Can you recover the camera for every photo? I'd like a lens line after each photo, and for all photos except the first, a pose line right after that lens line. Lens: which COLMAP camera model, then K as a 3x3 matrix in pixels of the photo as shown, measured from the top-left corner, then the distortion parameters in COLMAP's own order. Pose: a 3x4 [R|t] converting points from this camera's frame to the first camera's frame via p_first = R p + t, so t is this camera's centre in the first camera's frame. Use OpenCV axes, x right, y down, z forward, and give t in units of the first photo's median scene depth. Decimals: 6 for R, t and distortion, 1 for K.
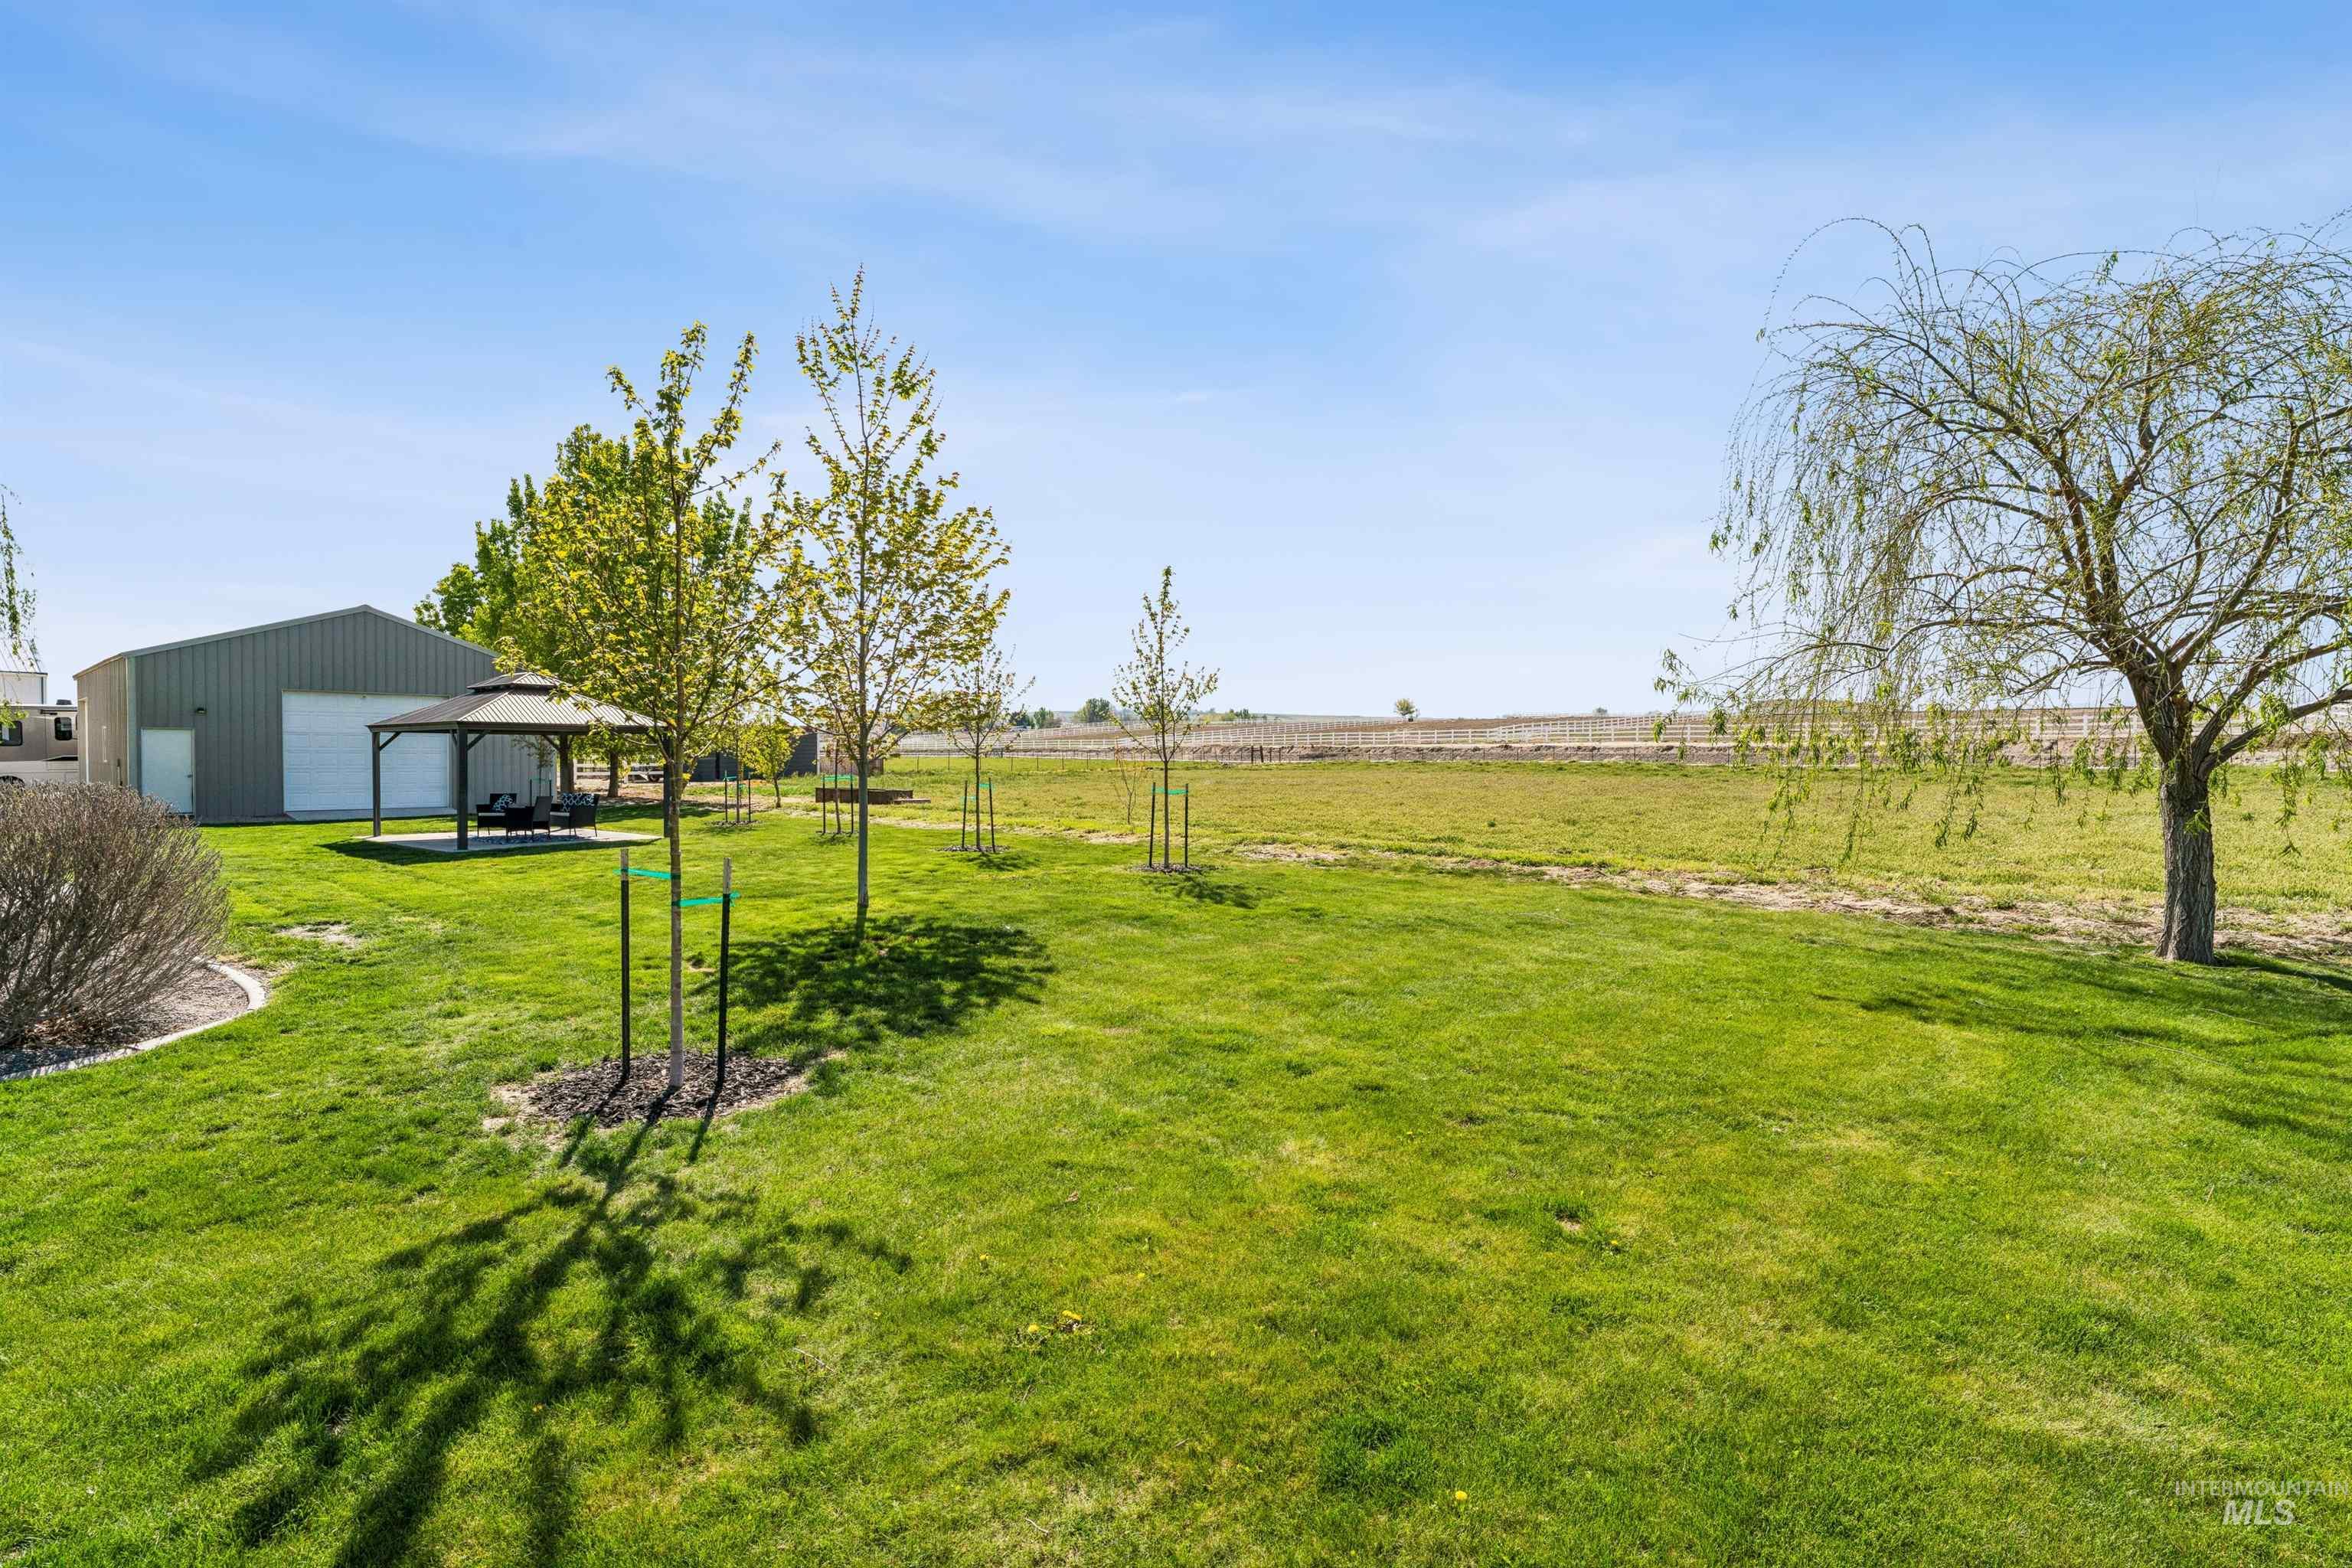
lens RADIAL K [[1195.1, 0, 1226.4], [0, 1195.1, 775.8], [0, 0, 1]] dist [-0.003988, -0.001016]
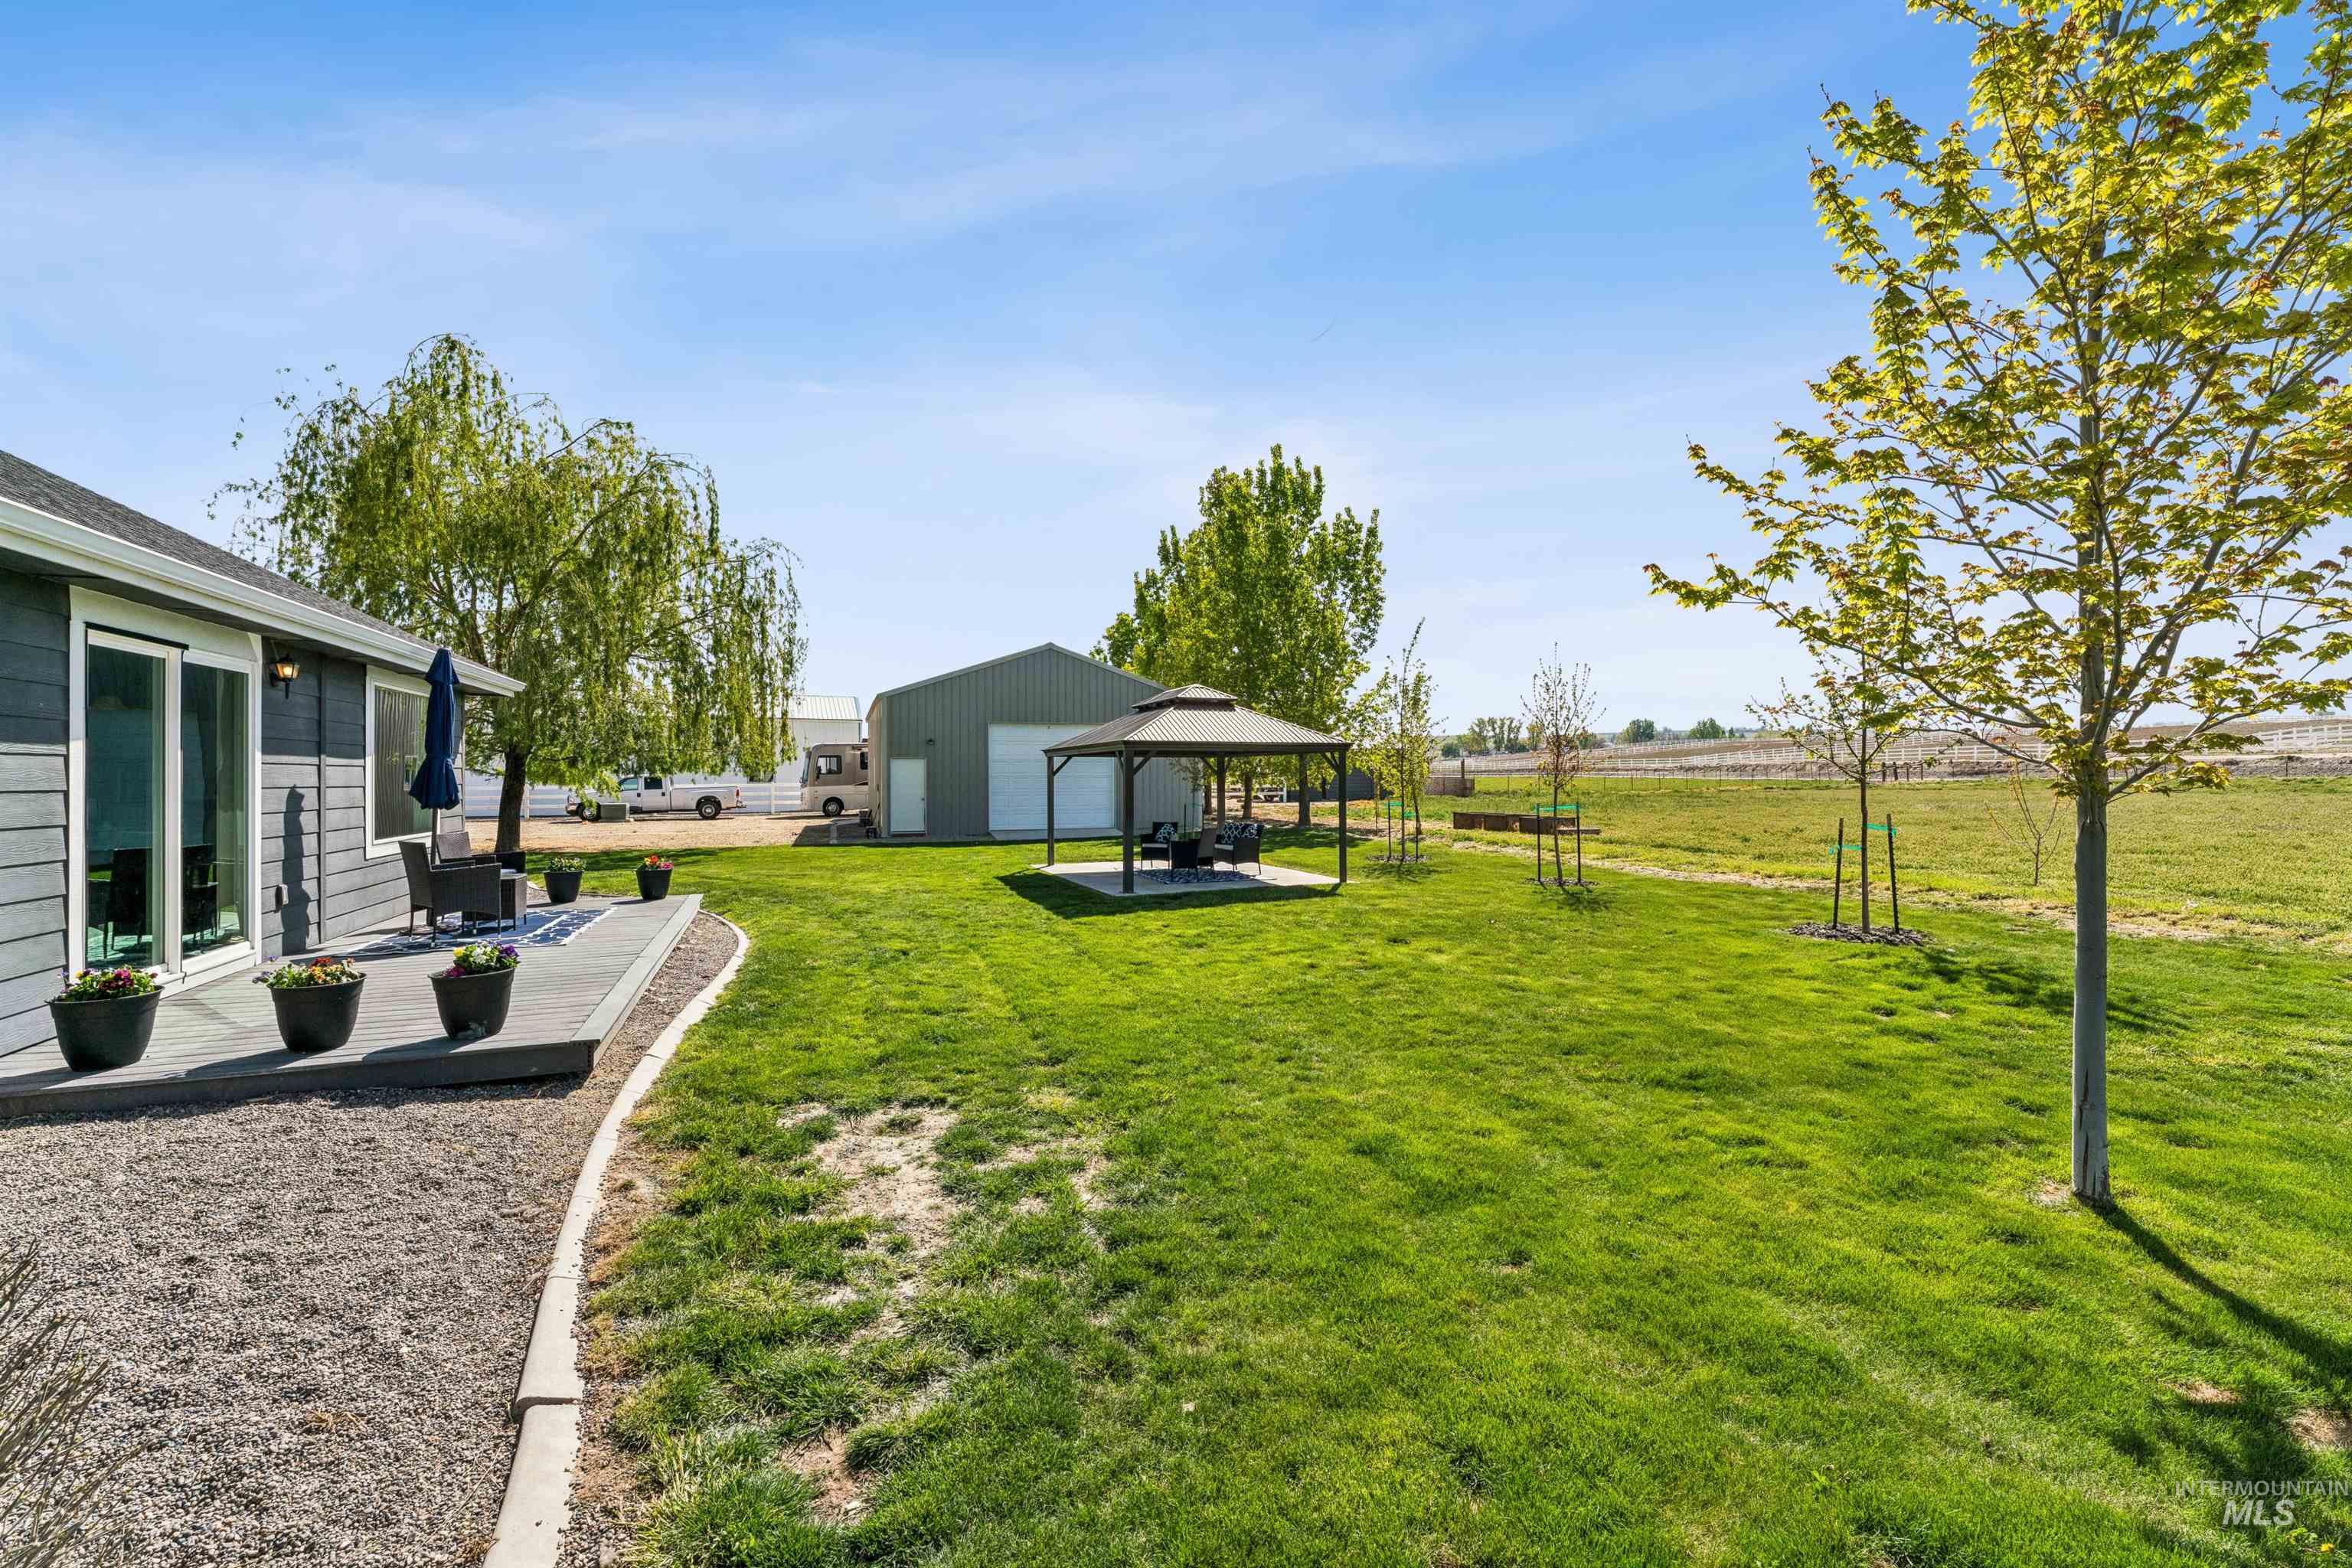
lens RADIAL K [[989.1, 0, 1176.0], [0, 989.1, 784.0], [0, 0, 1]] dist [-0.000166, 0.000101]
pose [[0.870332, -0.004424, -0.492445, -0.155644], [0.000217, 0.999963, -0.008600, -0.005105], [0.492465, 0.007378, 0.870301, 0.237716]]
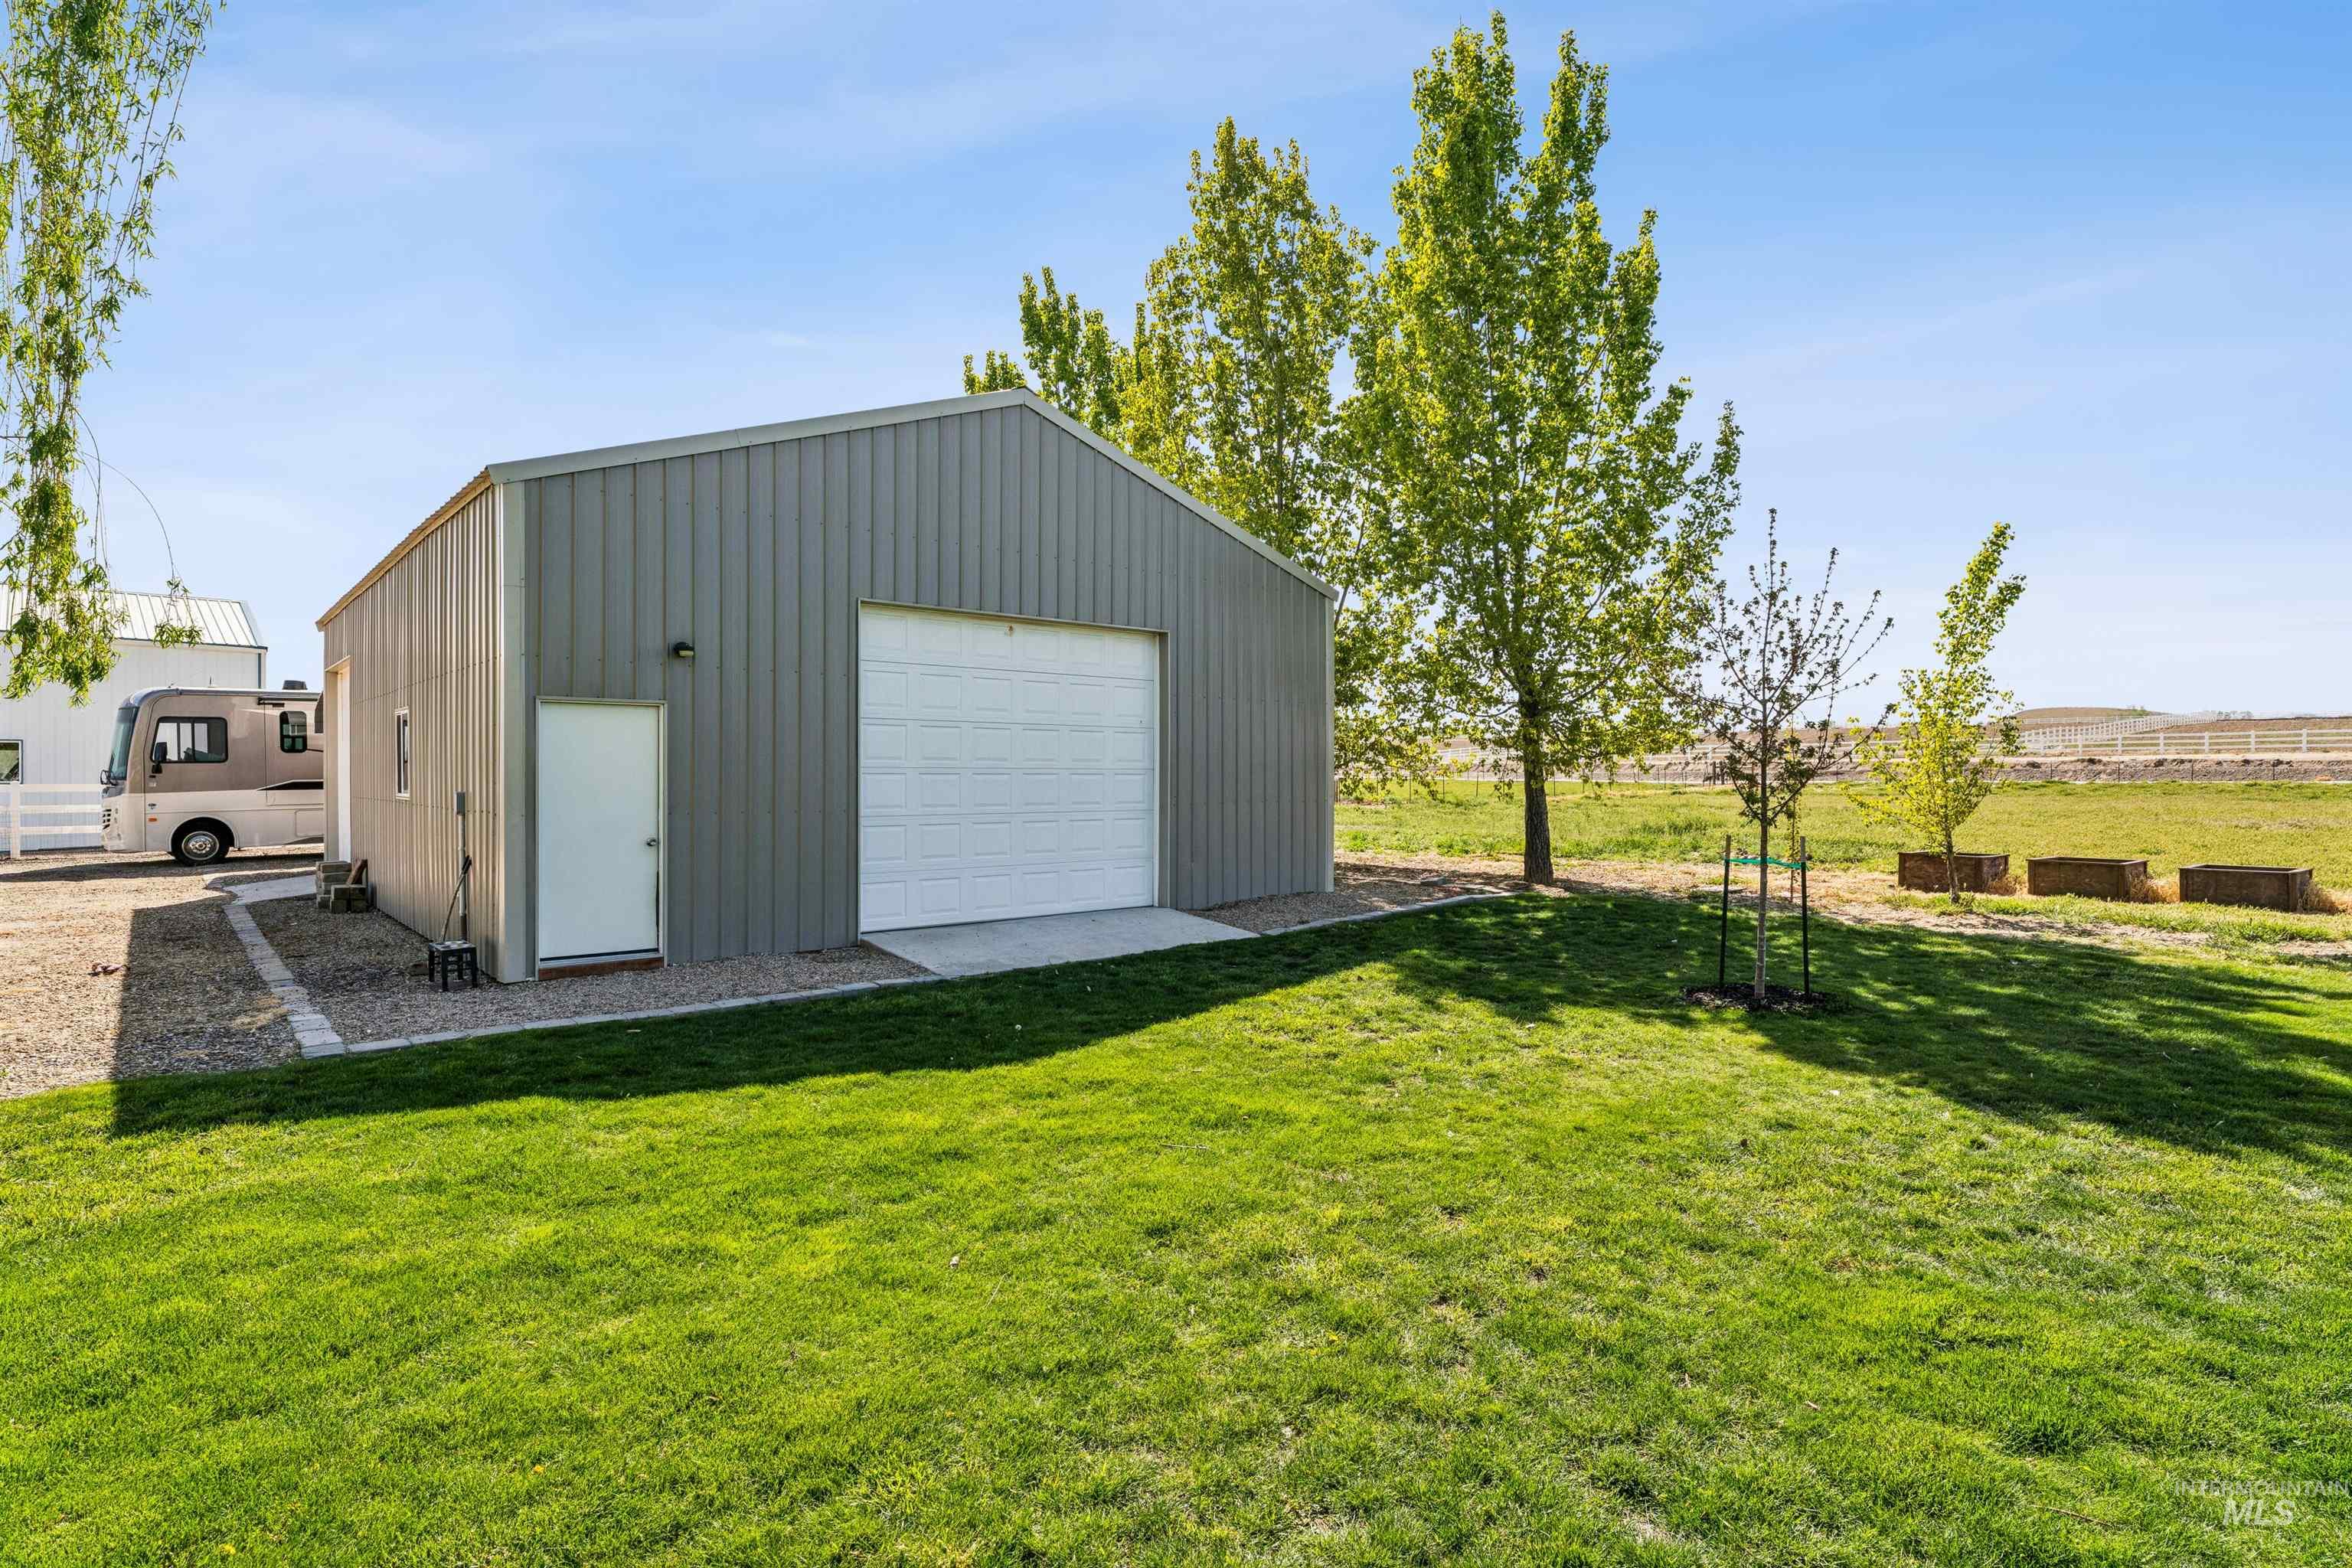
lens RADIAL K [[1209.5, 0, 1176.0], [0, 1209.5, 784.0], [0, 0, 1]] dist [0.003883, 0.000356]
pose [[0.990435, -0.002679, -0.137951, -0.526354], [0.001399, 0.999955, -0.009375, -0.010277], [0.137970, 0.009092, 0.990395, 0.531436]]
